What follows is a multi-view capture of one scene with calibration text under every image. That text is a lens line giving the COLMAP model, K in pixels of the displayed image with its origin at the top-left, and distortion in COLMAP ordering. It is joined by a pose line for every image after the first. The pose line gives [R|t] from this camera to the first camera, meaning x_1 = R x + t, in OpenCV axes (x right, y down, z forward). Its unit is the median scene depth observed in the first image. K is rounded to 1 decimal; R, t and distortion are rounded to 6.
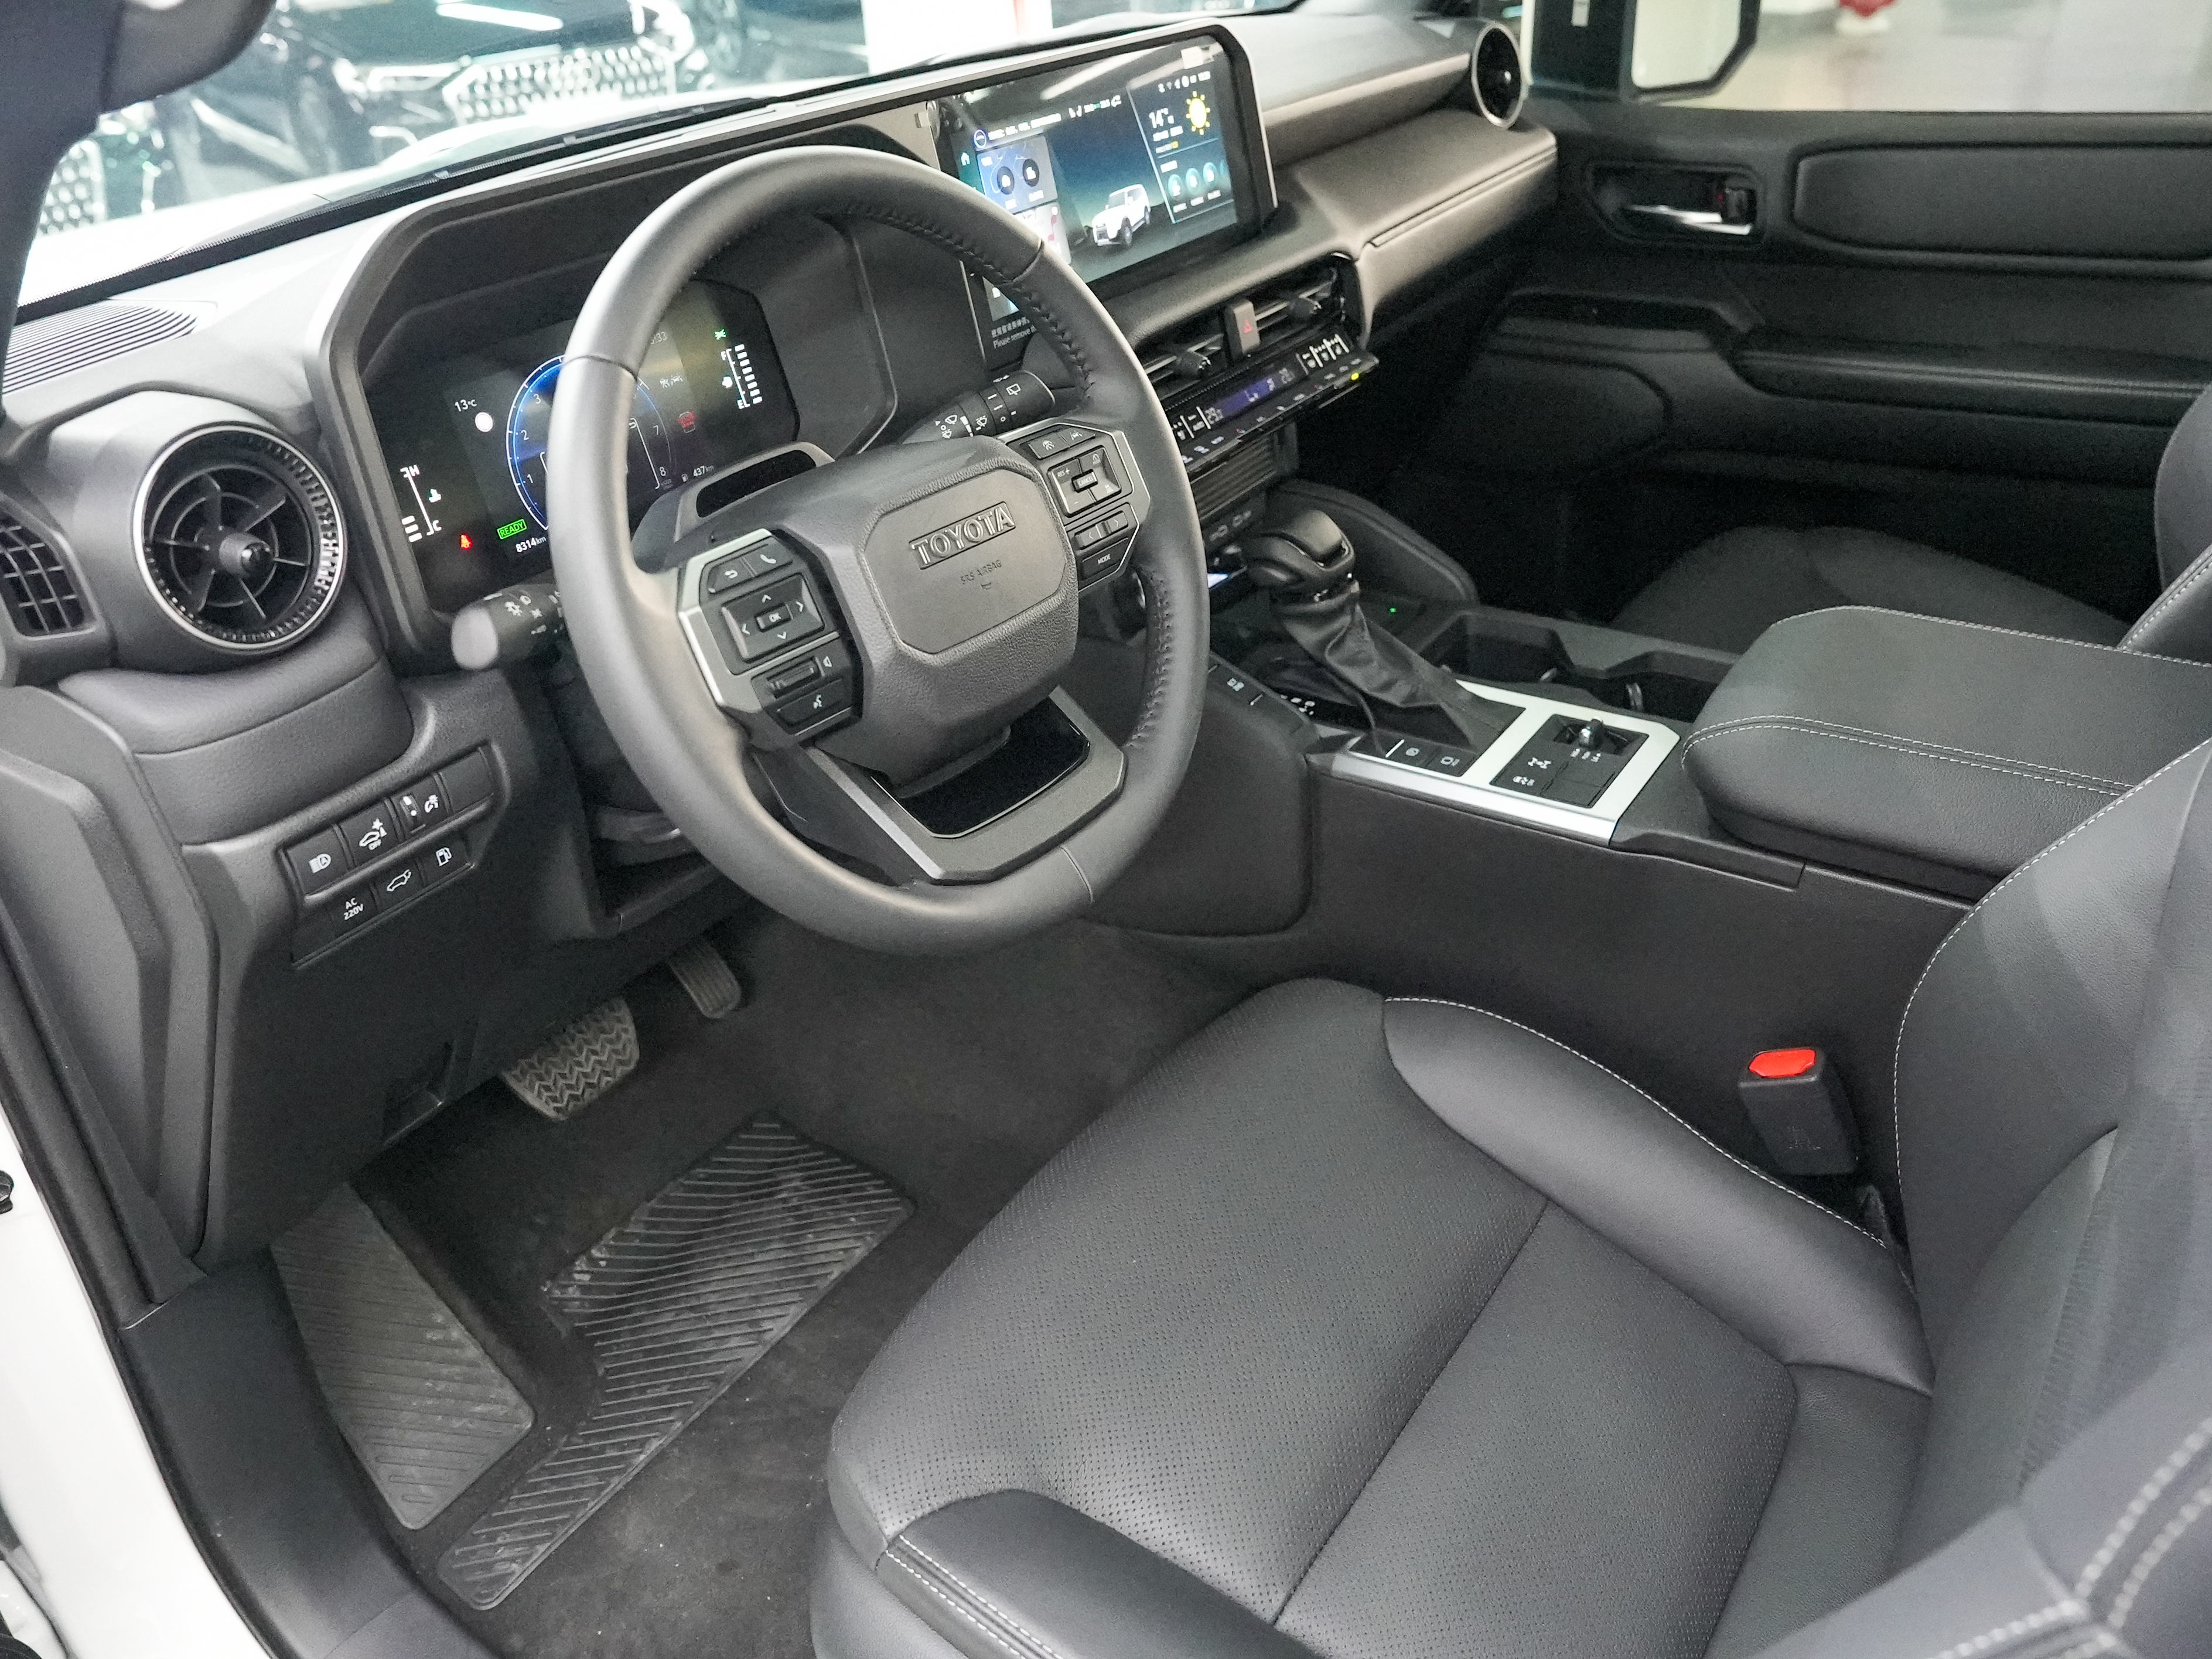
lens RADIAL K [[1700.7, 0, 1109.3], [0, 1700.7, 822.2], [0, 0, 1]] dist [-0.104593, 0.083282]
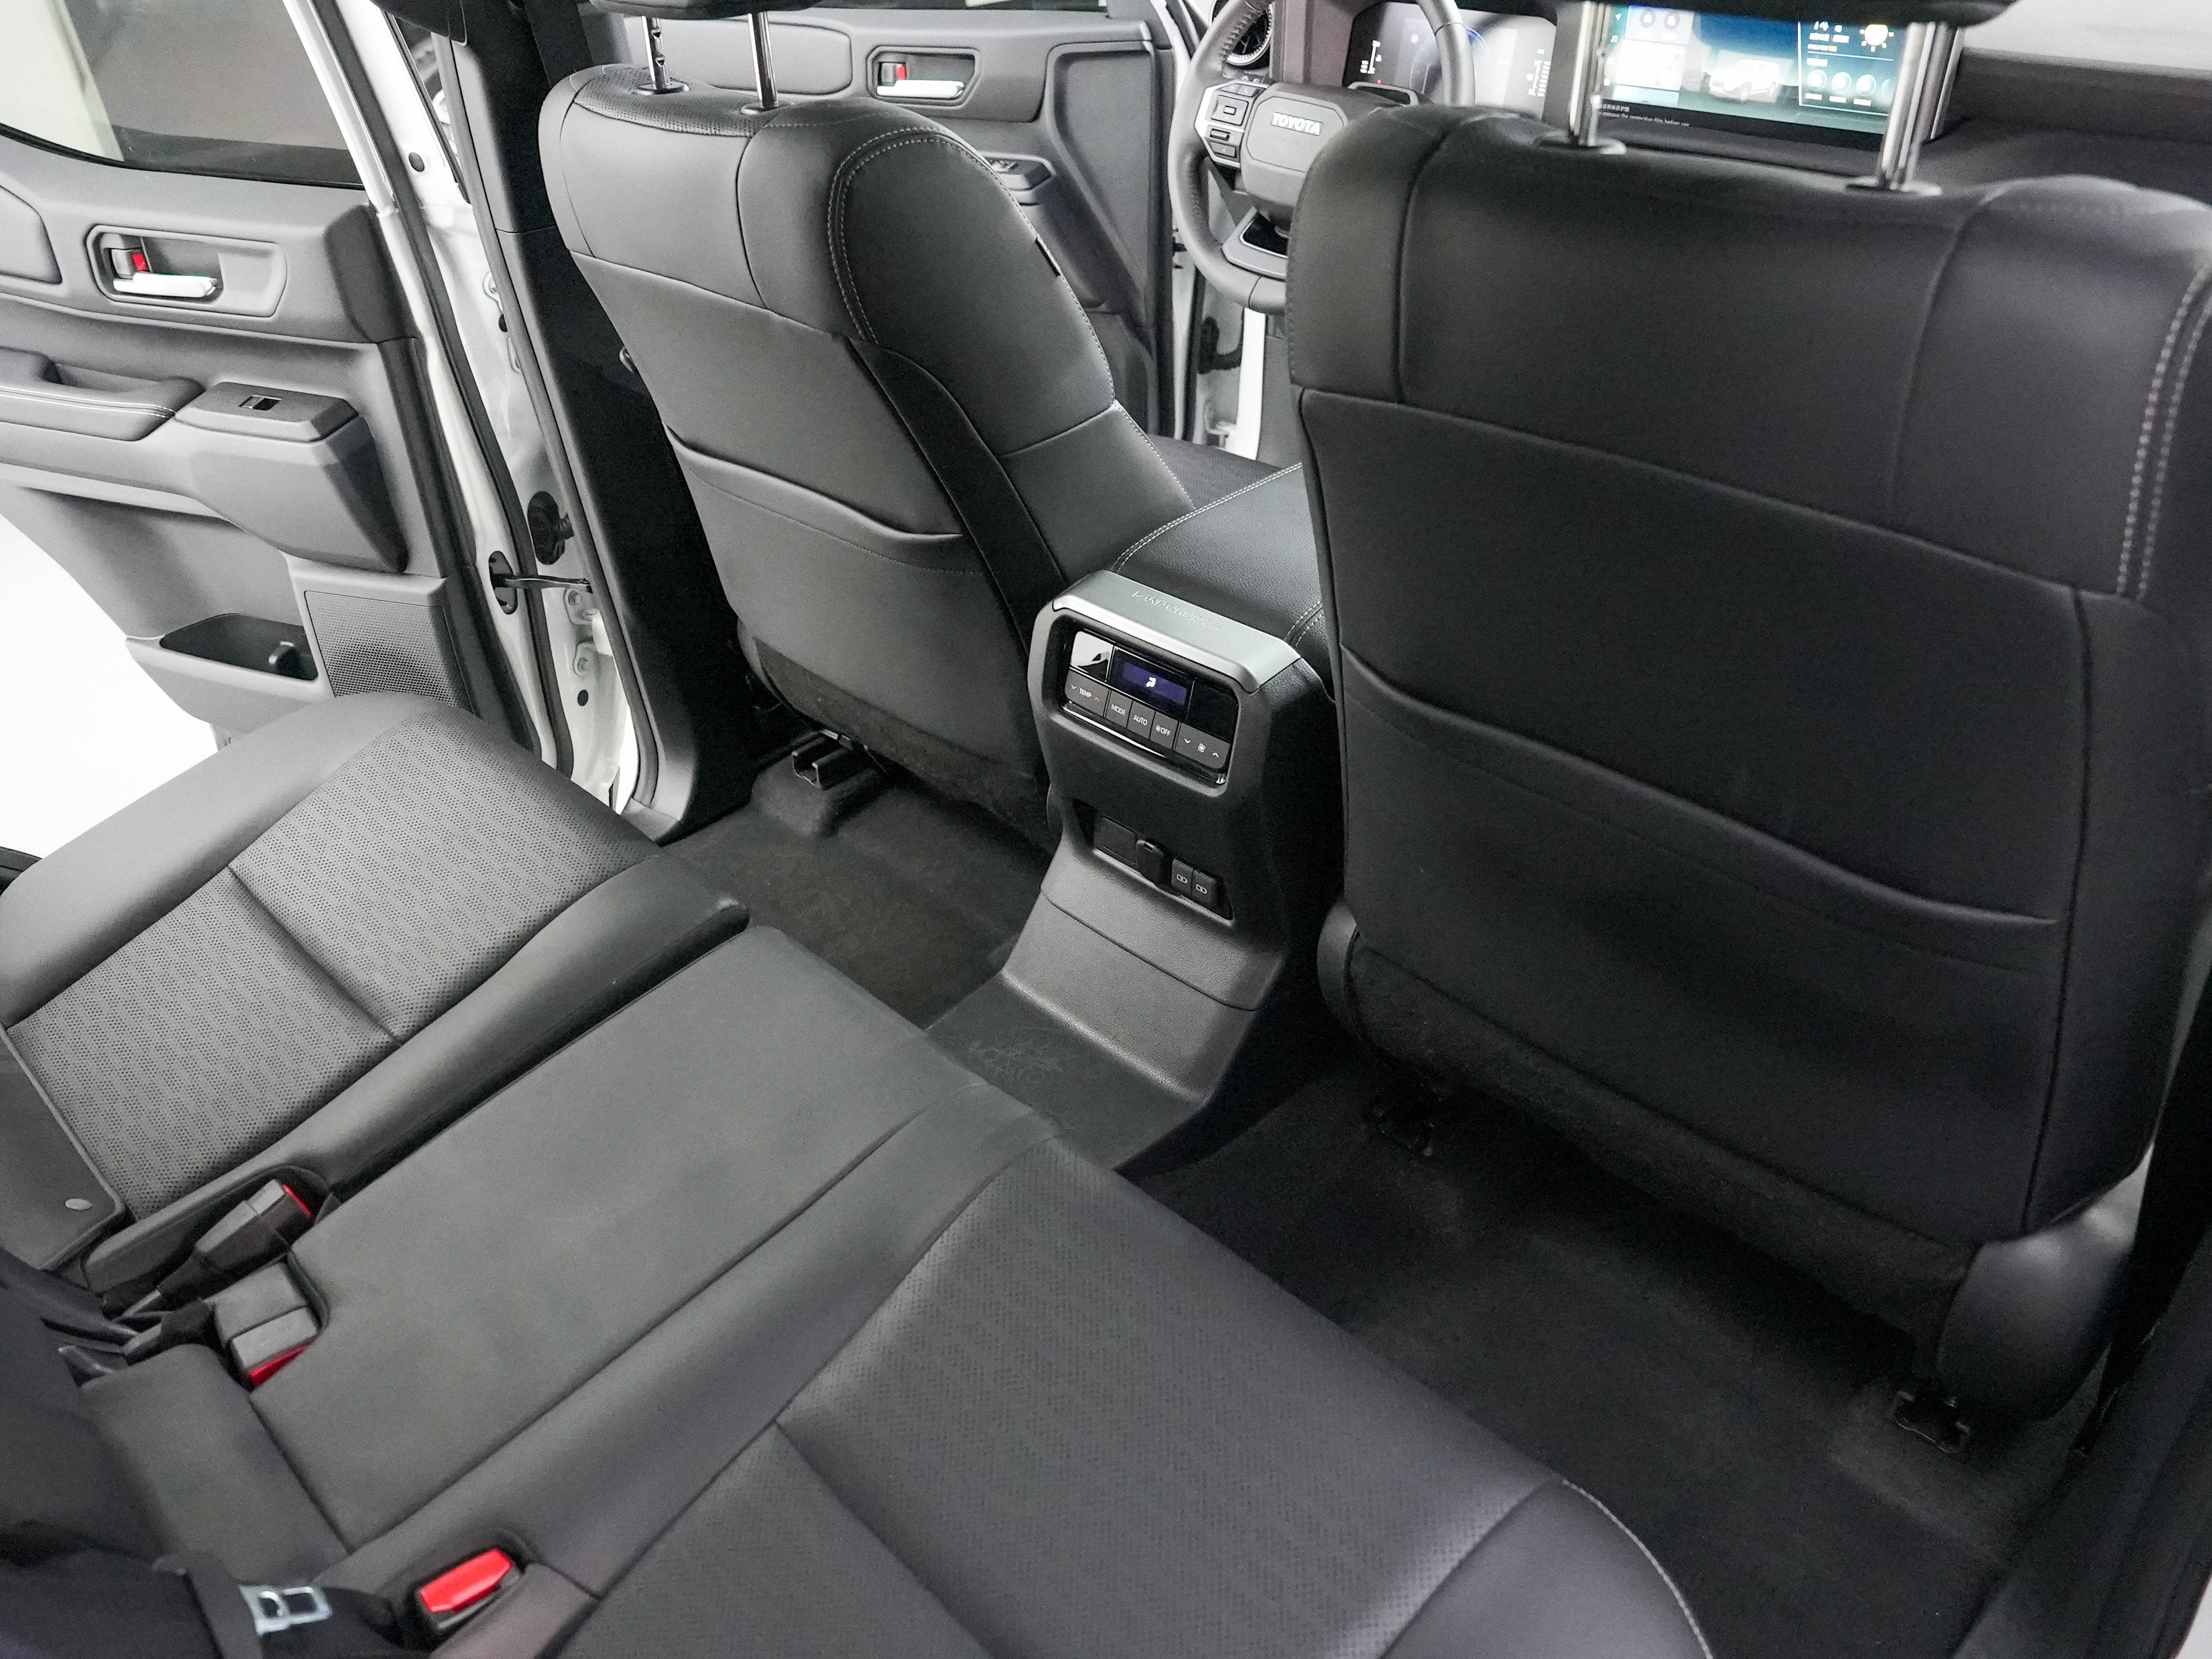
lens RADIAL K [[1700.7, 0, 1109.3], [0, 1700.7, 822.2], [0, 0, 1]] dist [-0.104593, 0.083282]
pose [[-0.189654, 0.615379, -0.765076, 1.531571], [-0.440625, 0.643002, 0.626417, -0.589279], [0.877429, 0.455914, 0.149203, 0.608200]]
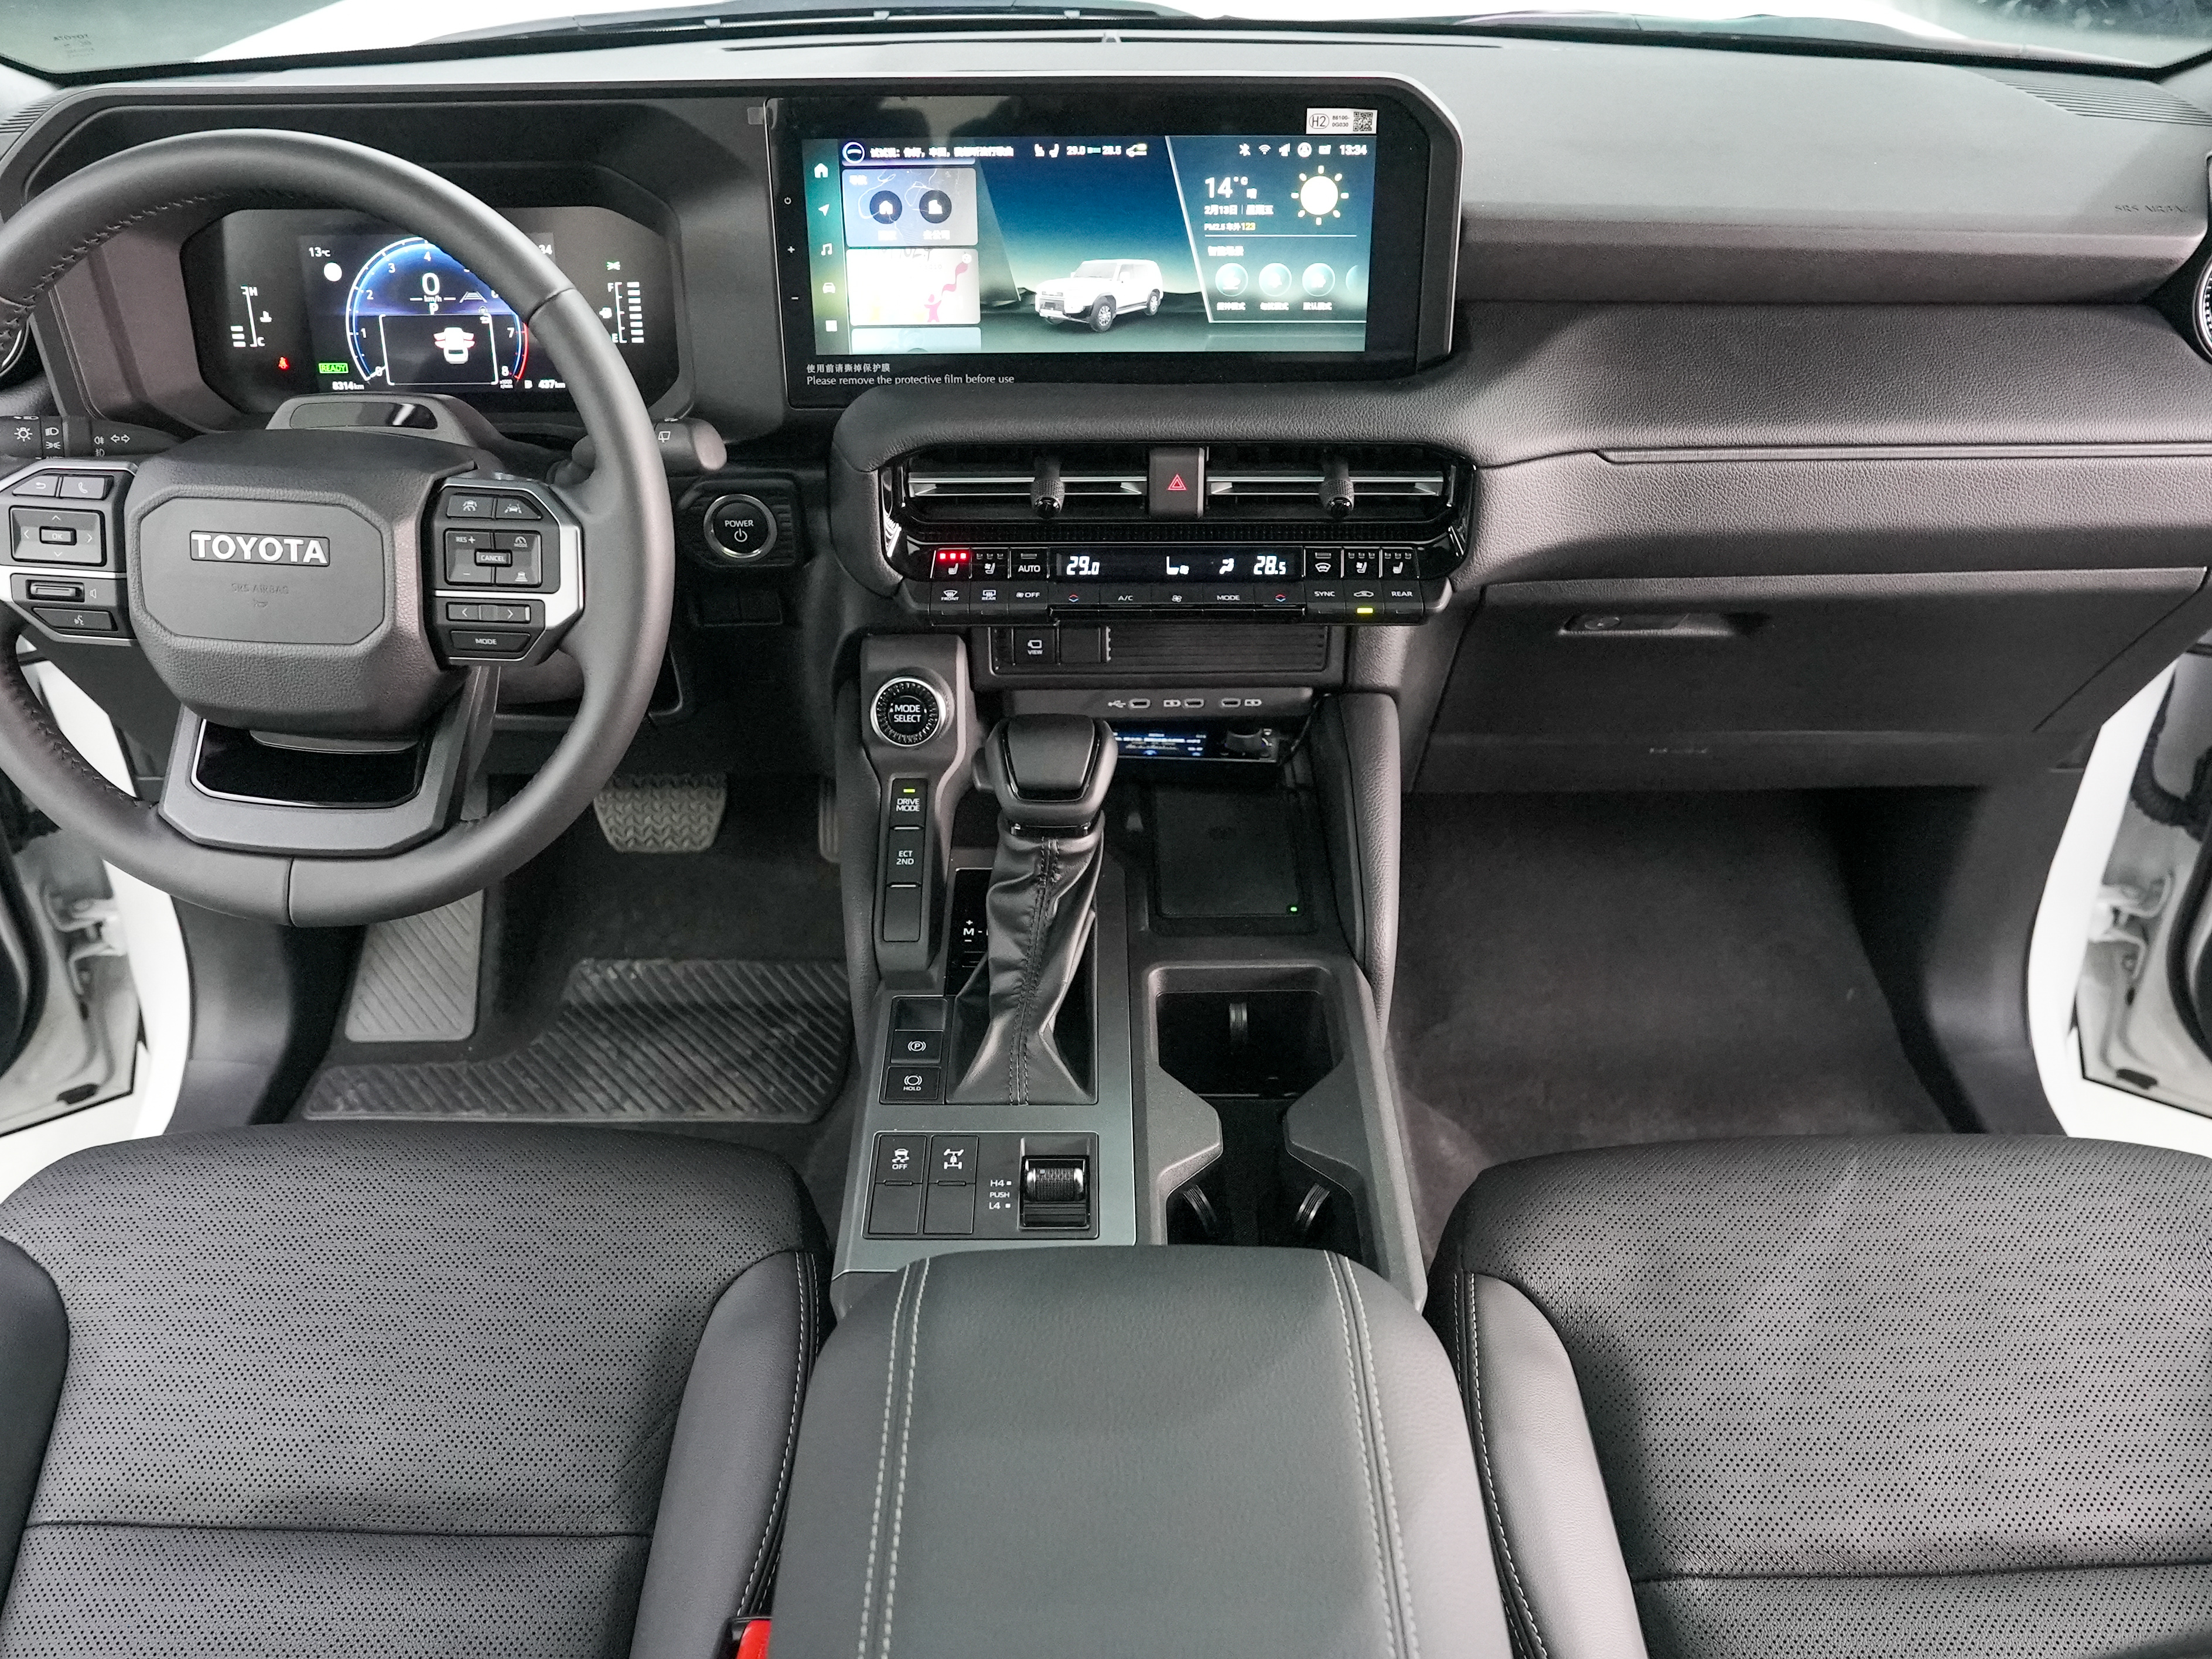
lens RADIAL K [[1700.7, 0, 1109.3], [0, 1700.7, 822.2], [0, 0, 1]] dist [-0.104593, 0.083282]
pose [[0.567748, 0.548624, -0.613738, 0.631731], [-0.453543, 0.830656, 0.322971, -0.408661], [0.686994, 0.094991, 0.720428, 0.450271]]
